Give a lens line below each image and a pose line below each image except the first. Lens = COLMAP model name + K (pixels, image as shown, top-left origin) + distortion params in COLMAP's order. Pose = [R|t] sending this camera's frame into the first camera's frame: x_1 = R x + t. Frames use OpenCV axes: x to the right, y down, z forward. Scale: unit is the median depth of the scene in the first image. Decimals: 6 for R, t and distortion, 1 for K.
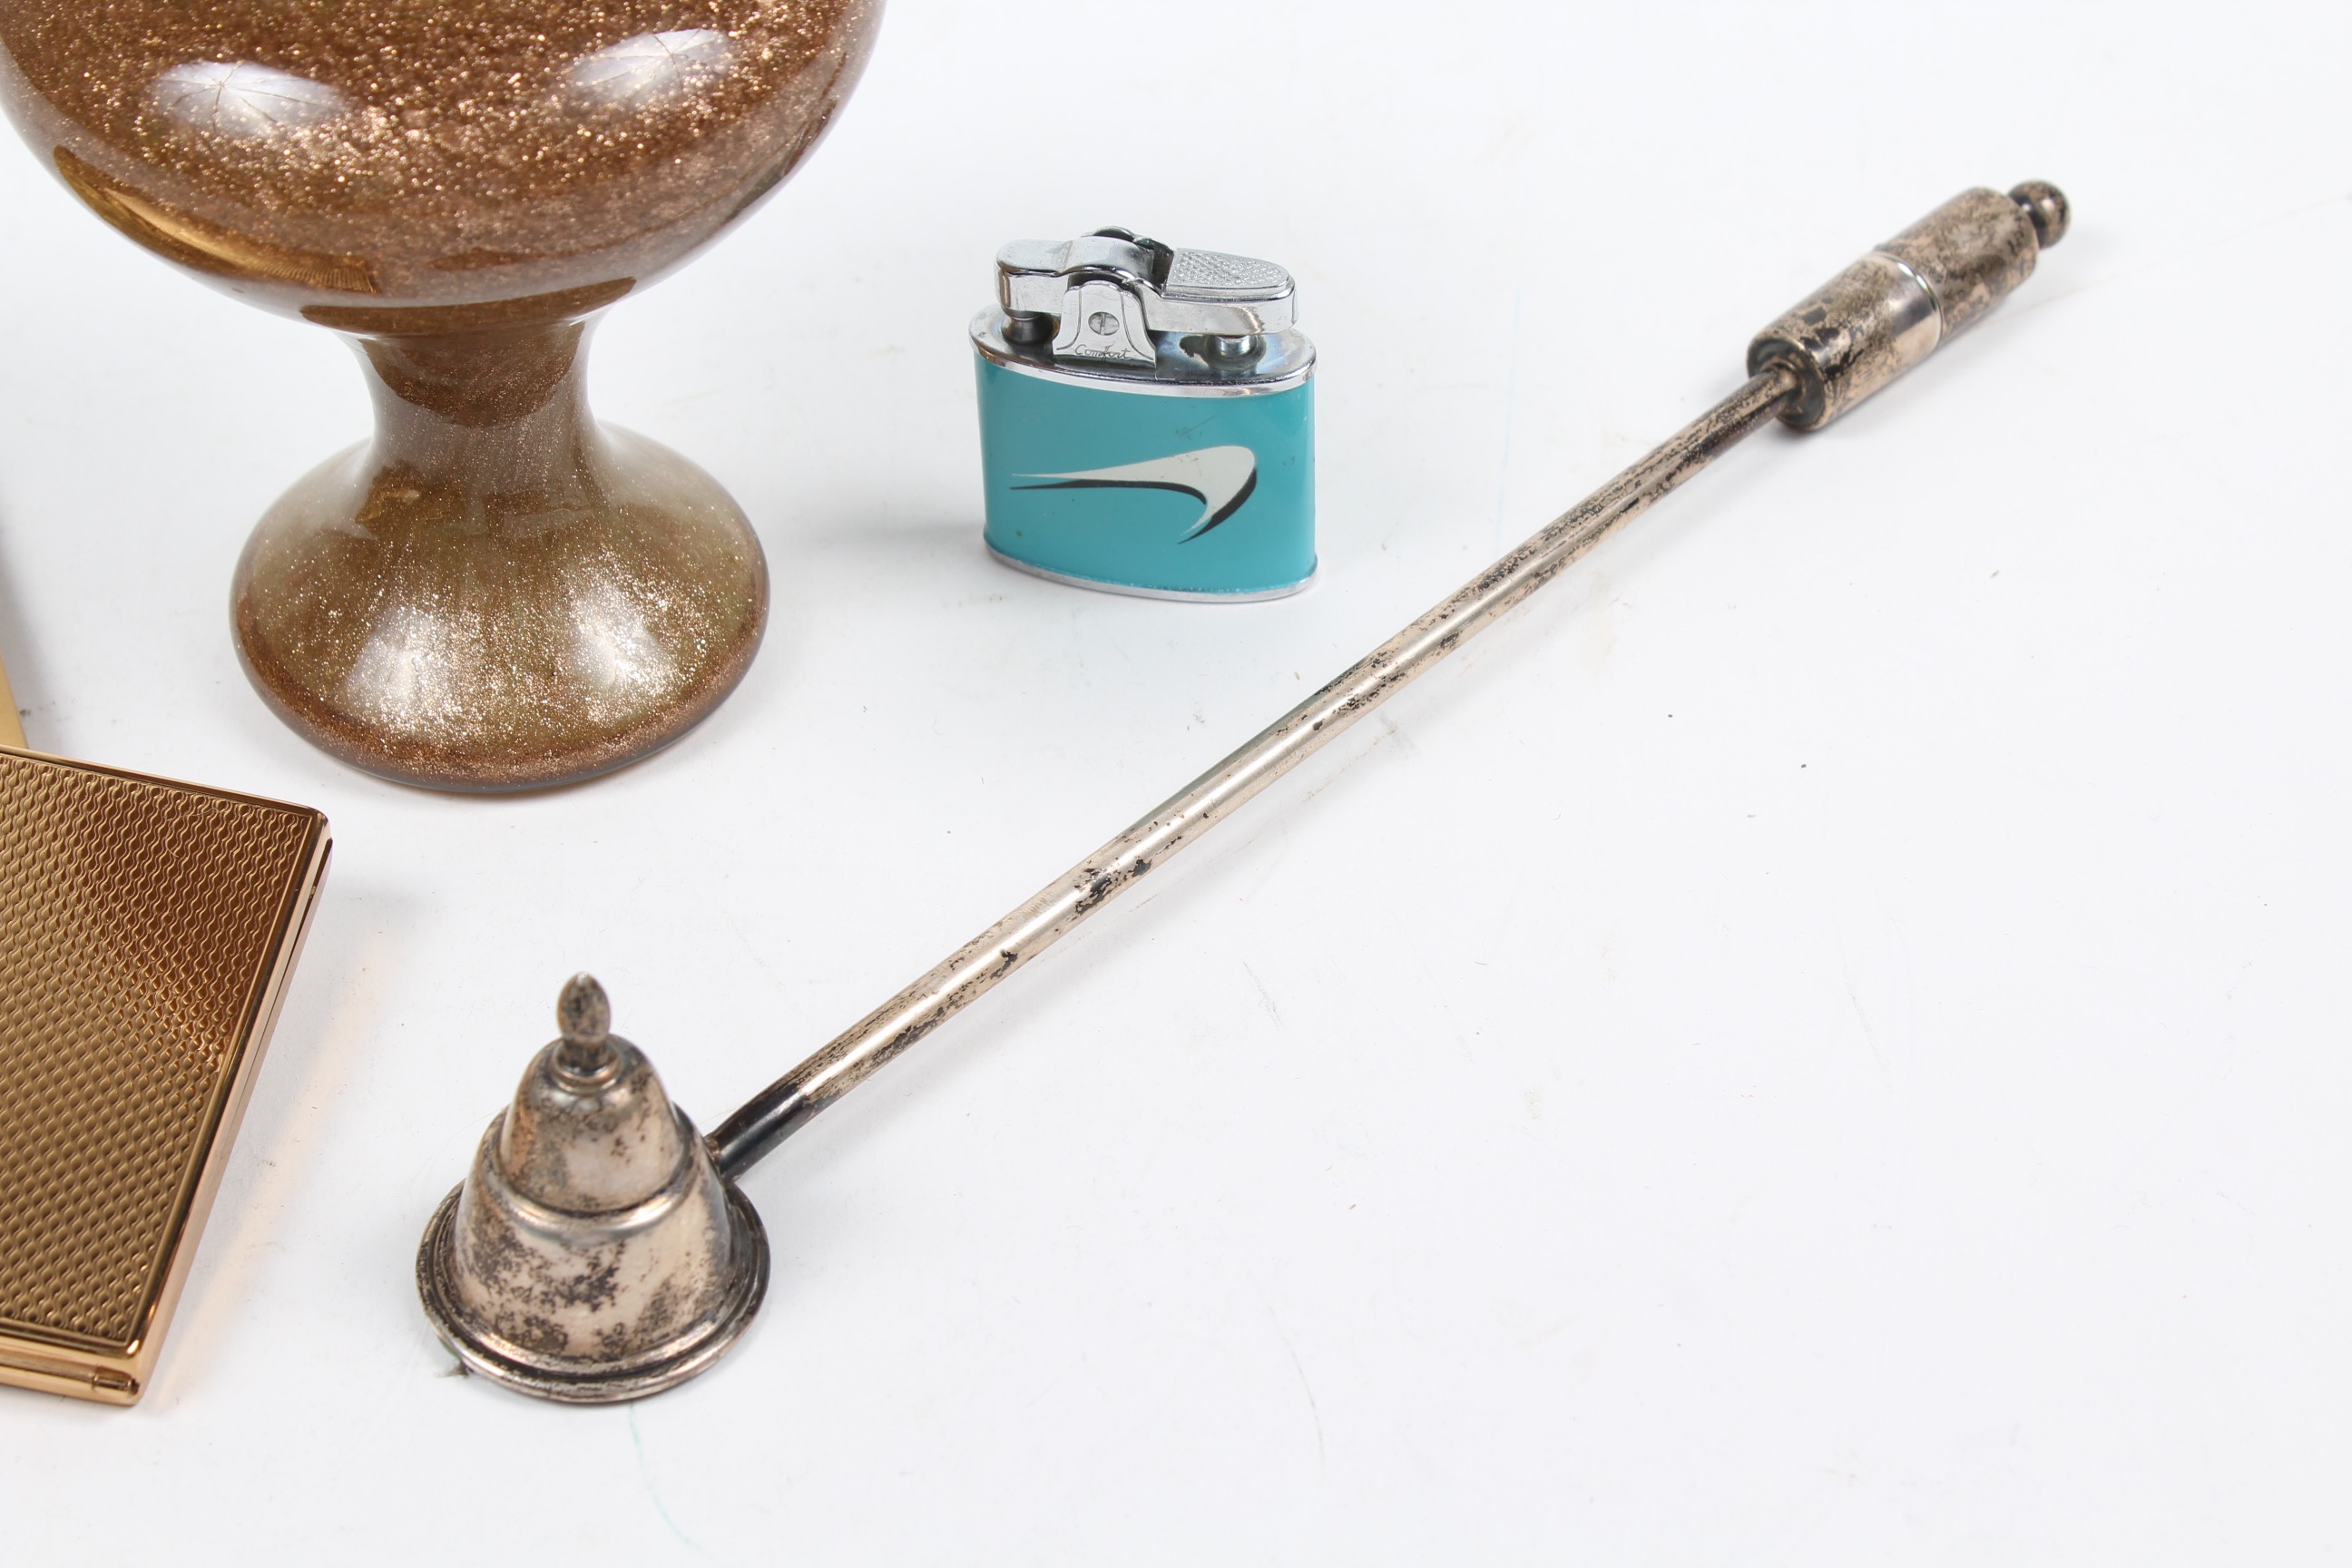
lens RADIAL K [[5122.6, 0, 1176.0], [0, 5122.6, 784.0], [0, 0, 1]] dist [-0.285398, 3.678247]
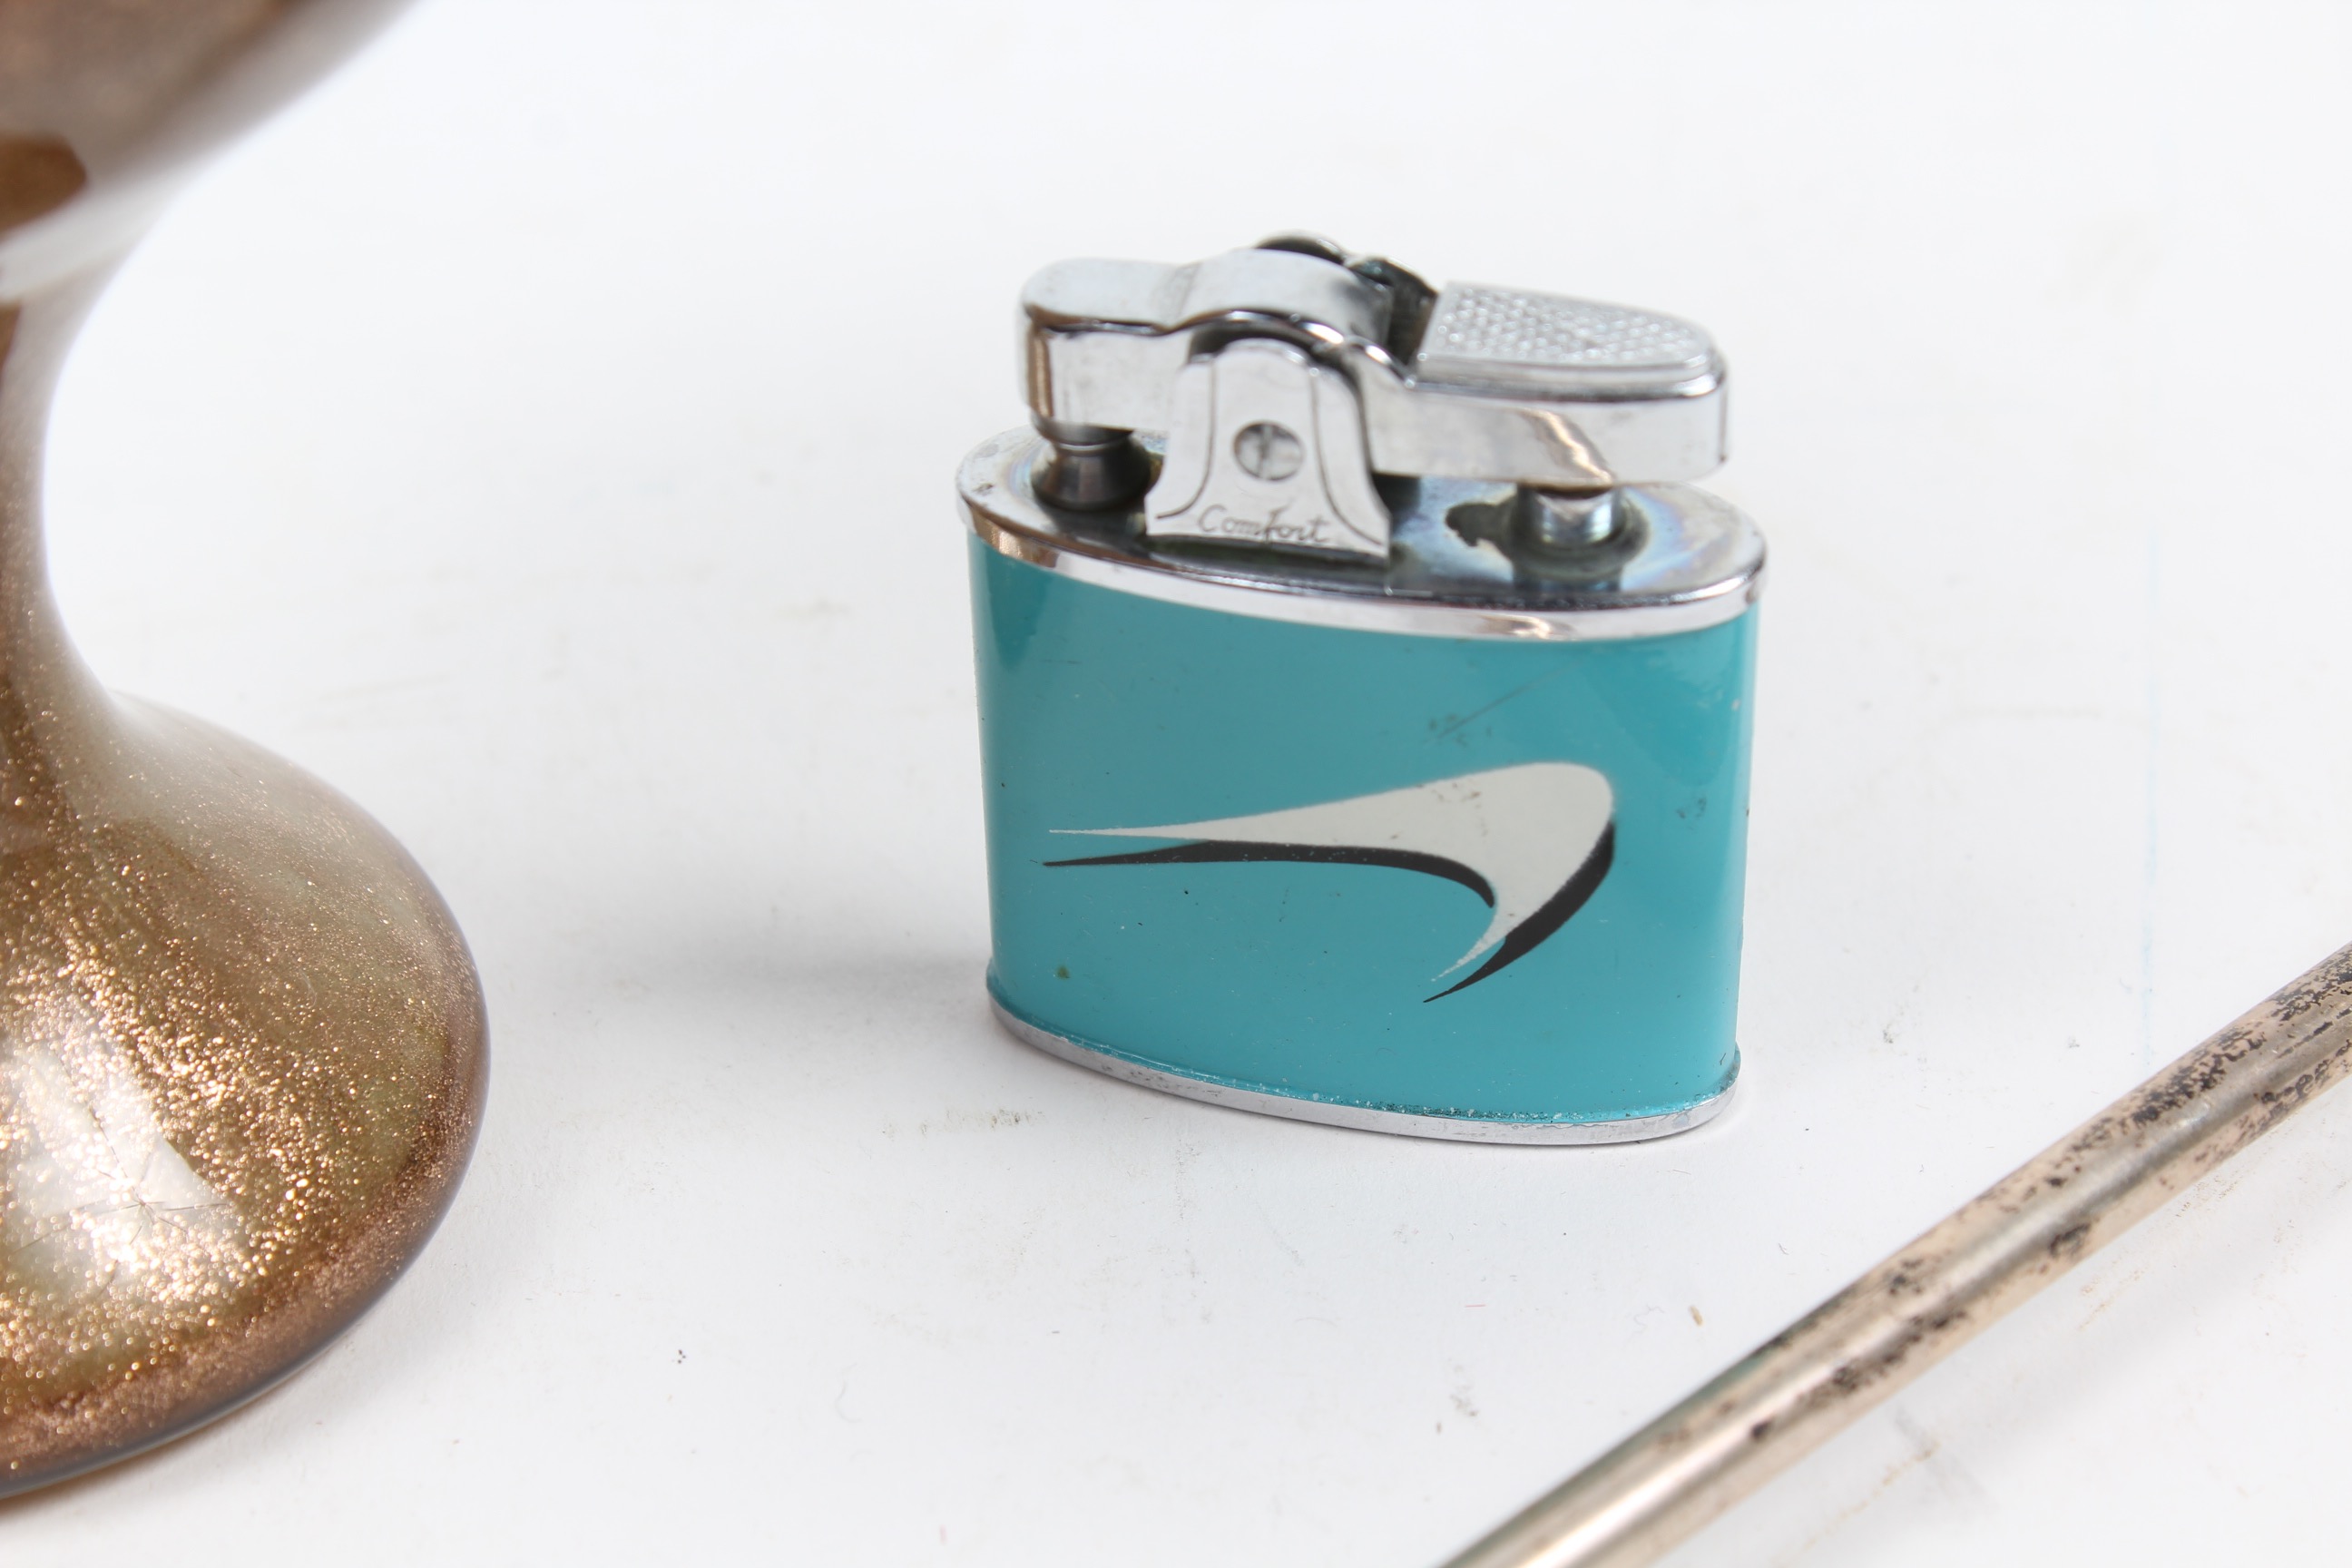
lens RADIAL K [[5697.4, 0, 1176.0], [0, 5697.4, 784.0], [0, 0, 1]] dist [0.245132, -4.284860]
pose [[0.998874, 0.031092, -0.035823, -0.004010], [-0.035608, 0.990445, -0.133233, 0.000050], [0.031338, 0.134358, 0.990437, 0.531493]]
